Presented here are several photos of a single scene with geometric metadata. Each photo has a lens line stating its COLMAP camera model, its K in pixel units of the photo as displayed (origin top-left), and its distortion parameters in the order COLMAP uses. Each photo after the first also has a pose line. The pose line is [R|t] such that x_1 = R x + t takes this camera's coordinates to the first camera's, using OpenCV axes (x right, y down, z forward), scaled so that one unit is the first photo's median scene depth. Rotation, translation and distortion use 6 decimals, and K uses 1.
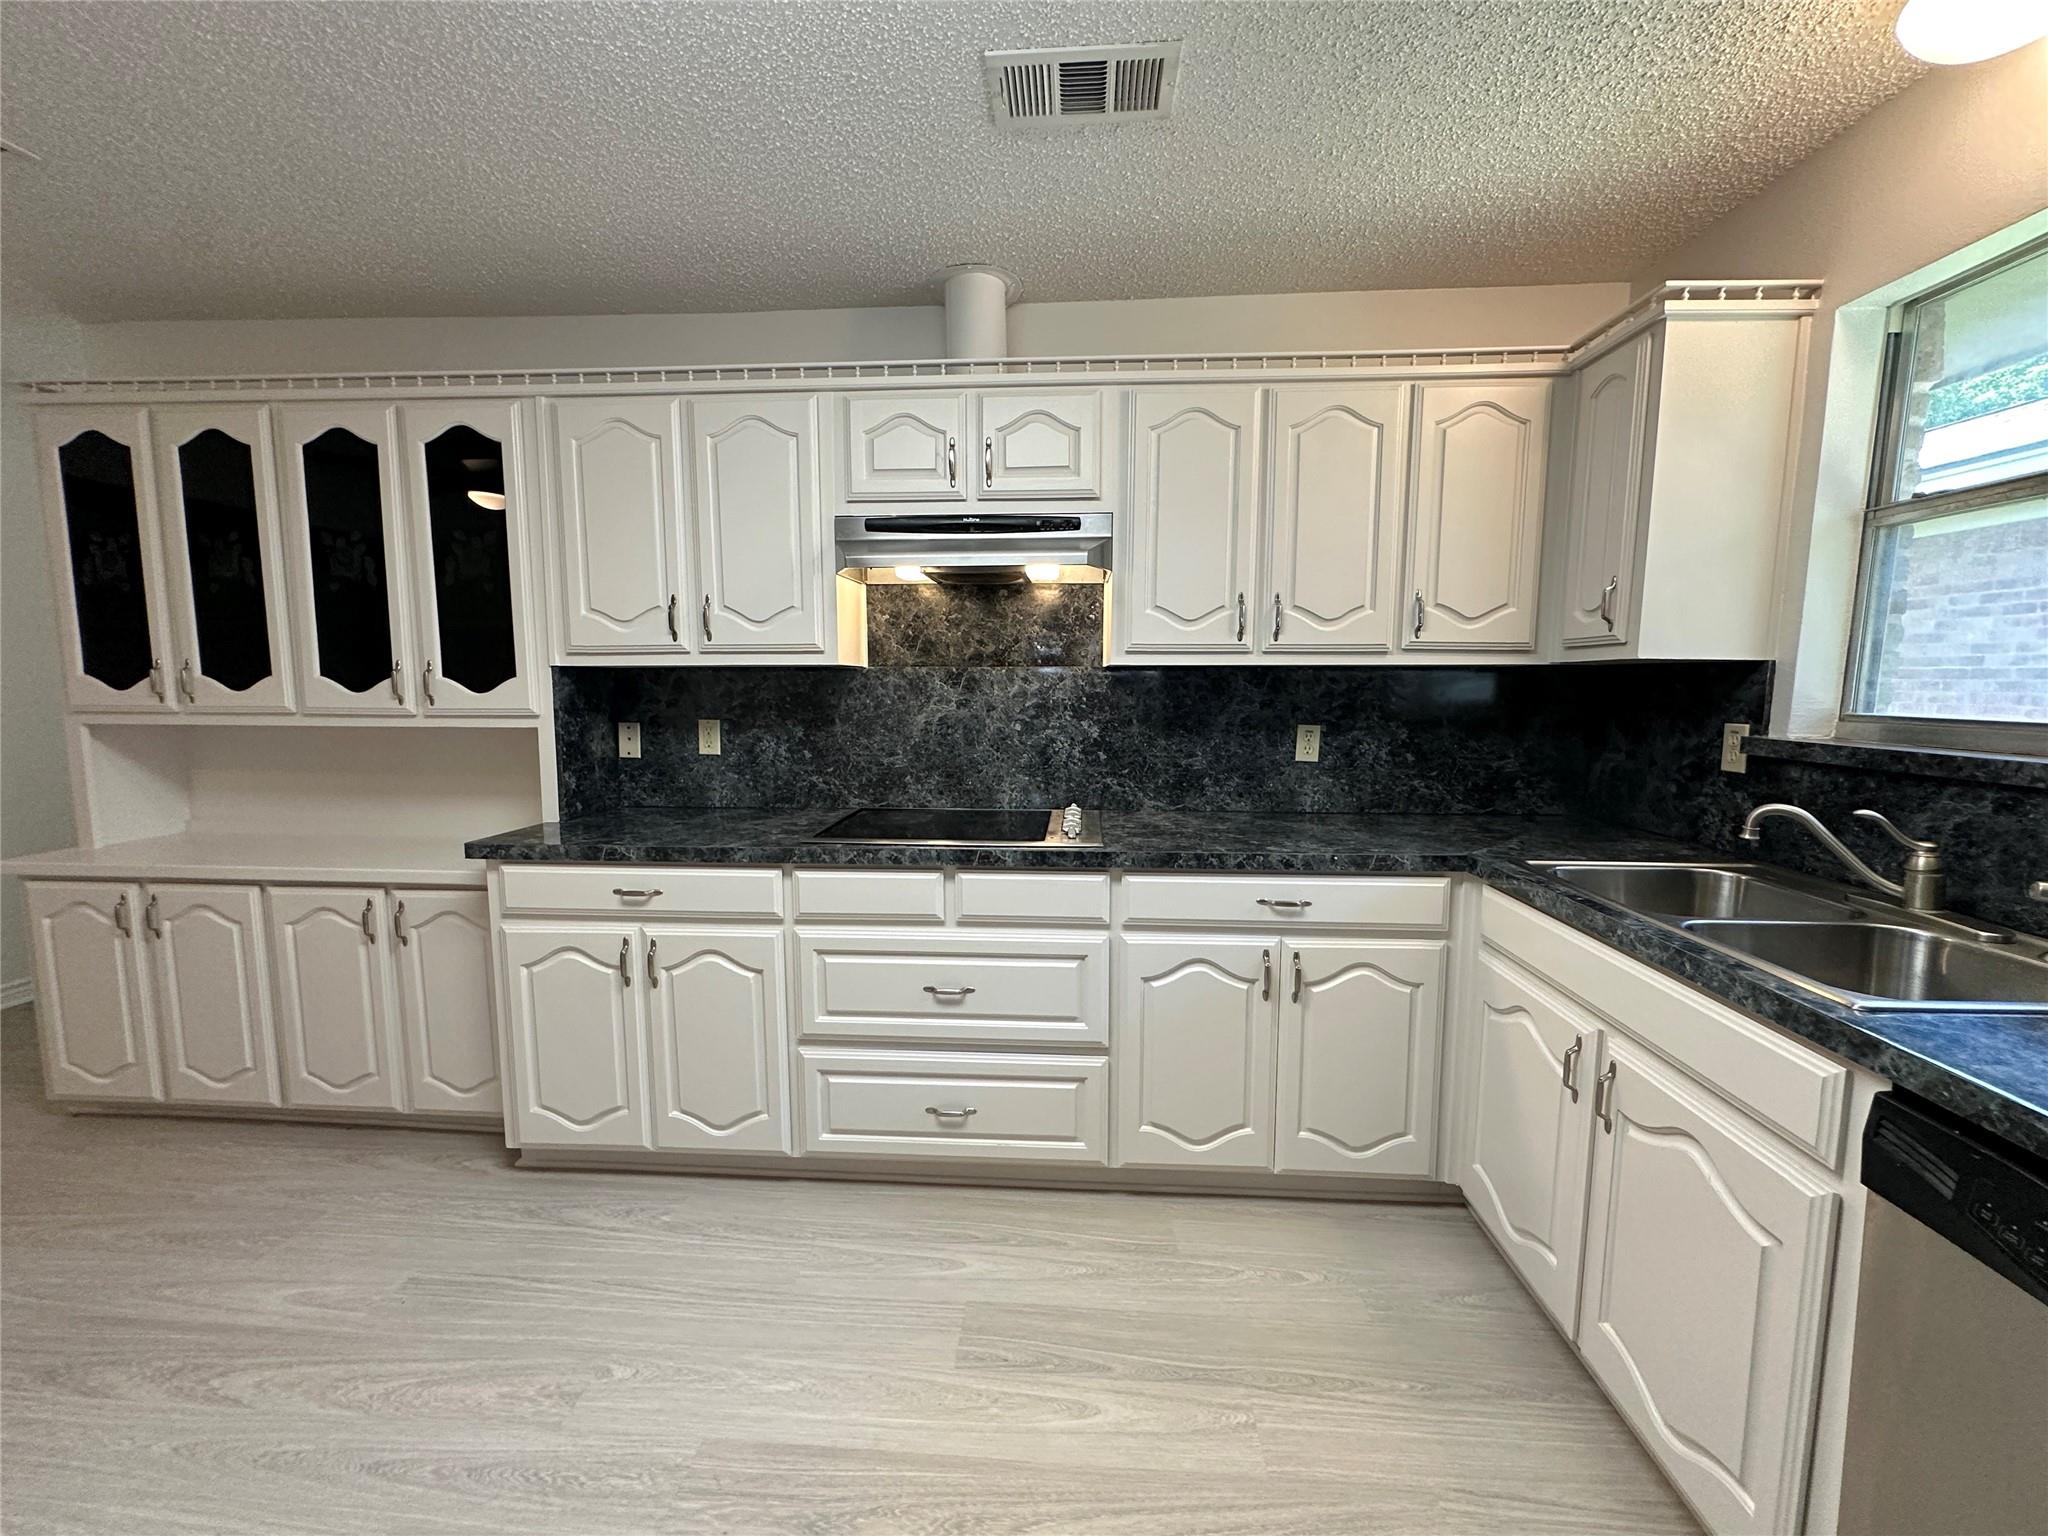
lens RADIAL K [[817.4, 0, 1012.3], [0, 817.4, 766.4], [0, 0, 1]] dist [-0.003307, 0.000463]
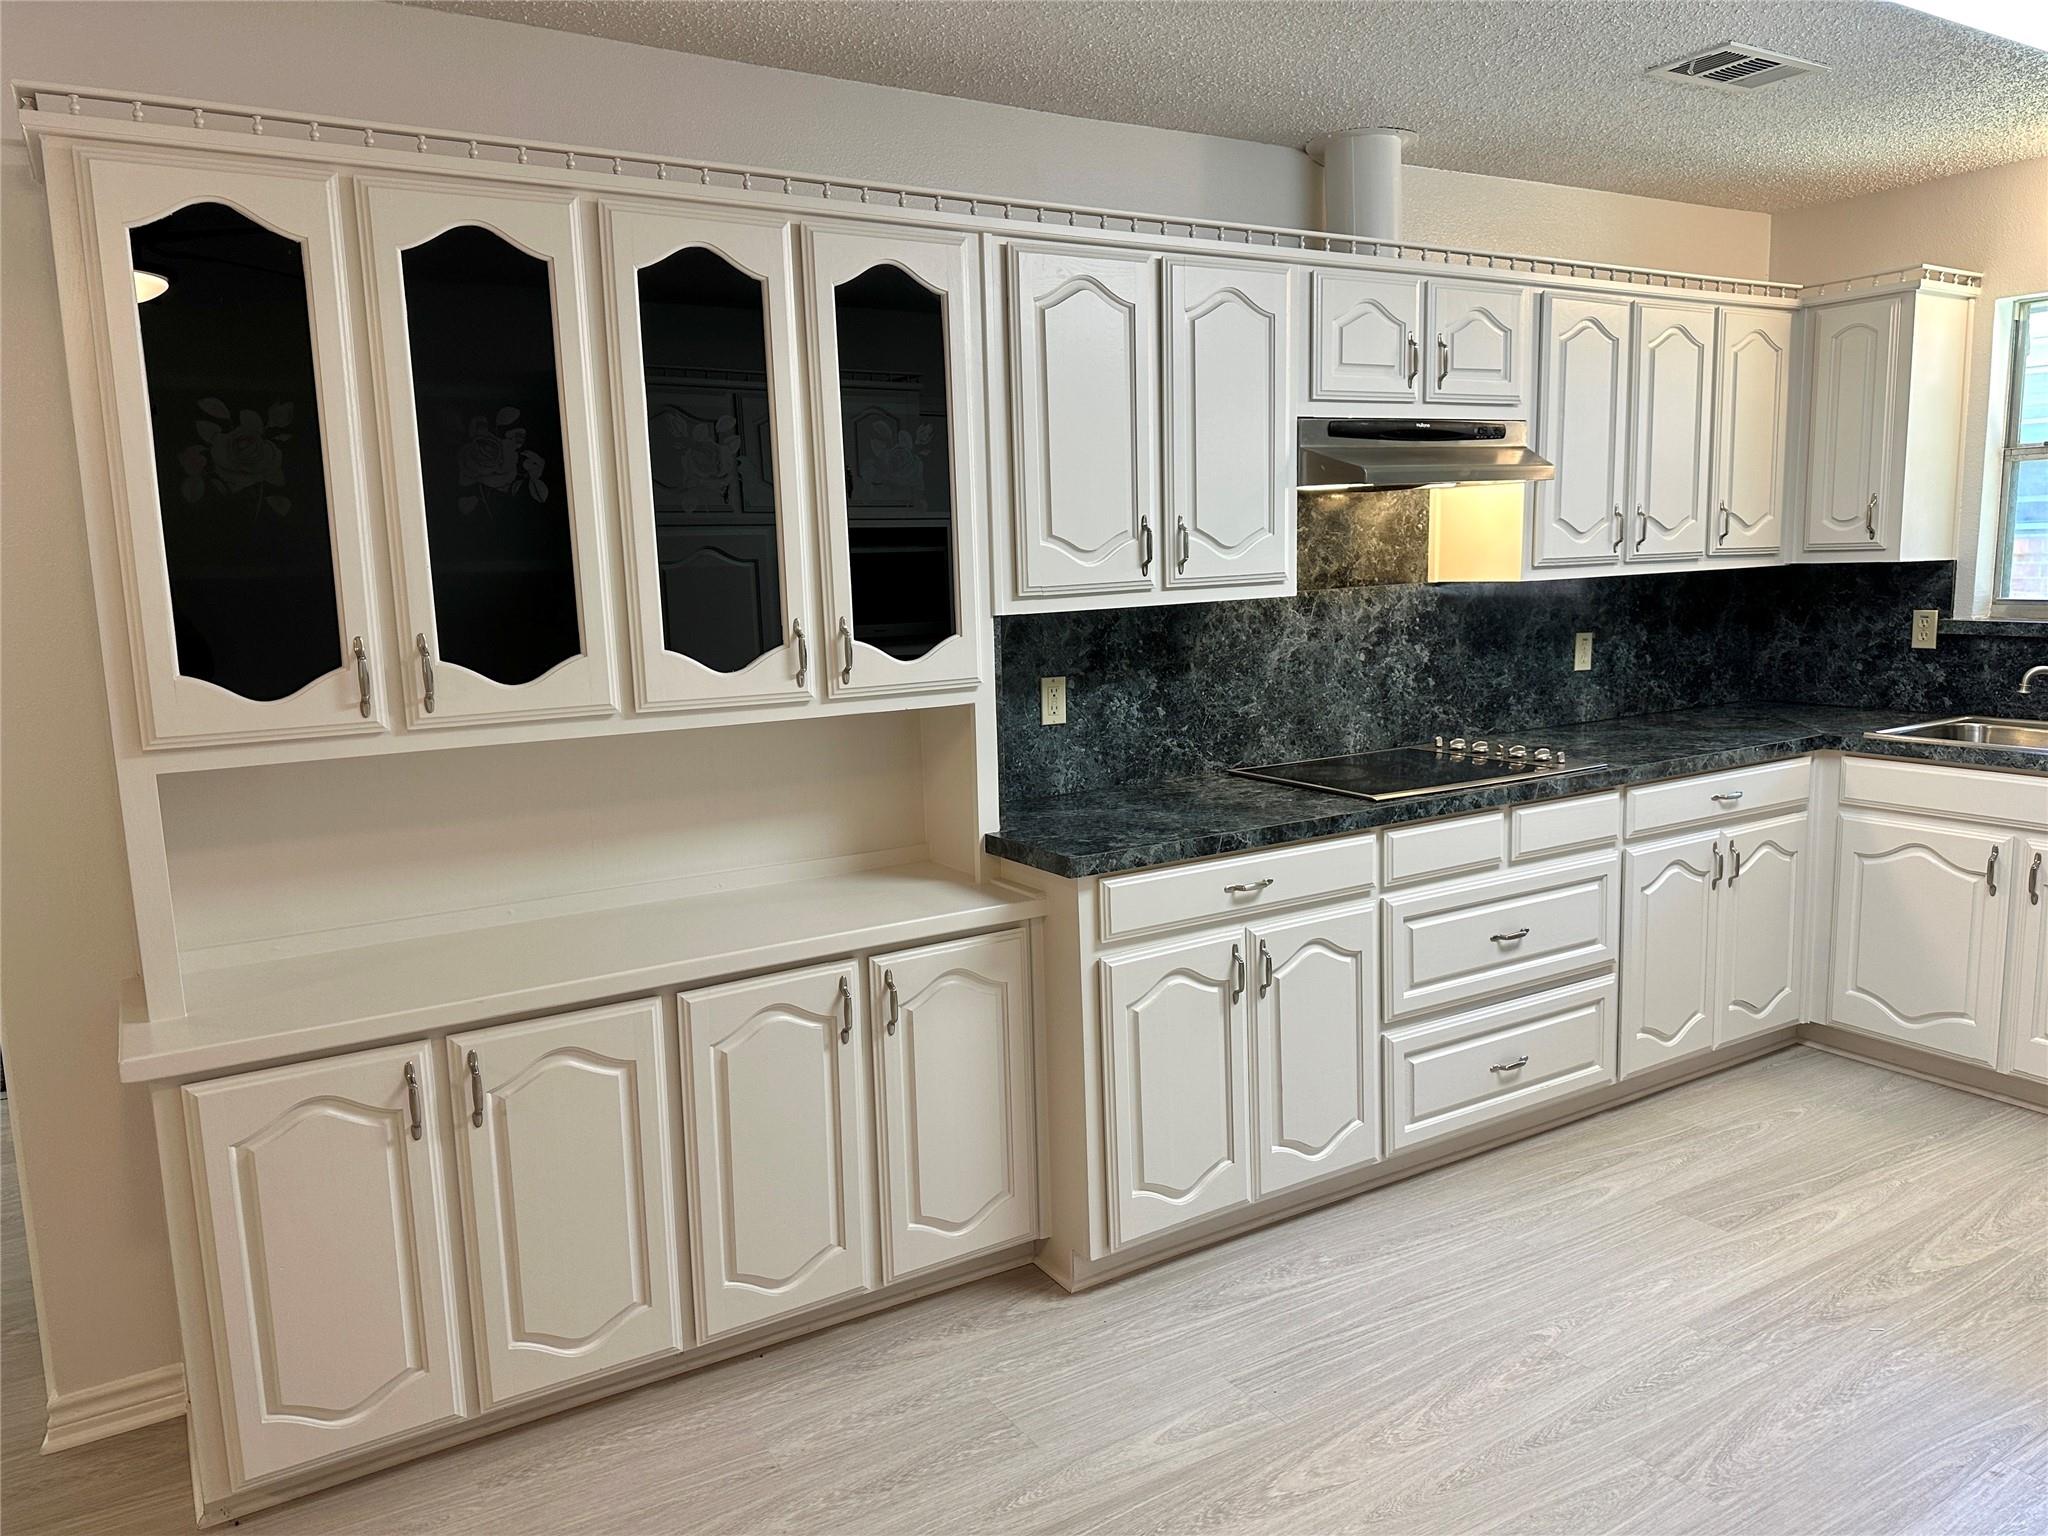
lens RADIAL K [[1452.8, 0, 1017.0], [0, 1452.8, 771.8], [0, 0, 1]] dist [0.047510, -0.049988]
pose [[0.817250, -0.113589, 0.564978, -1.429392], [0.094355, 0.993527, 0.063262, -0.072507], [-0.568506, 0.001607, 0.822677, -0.065570]]
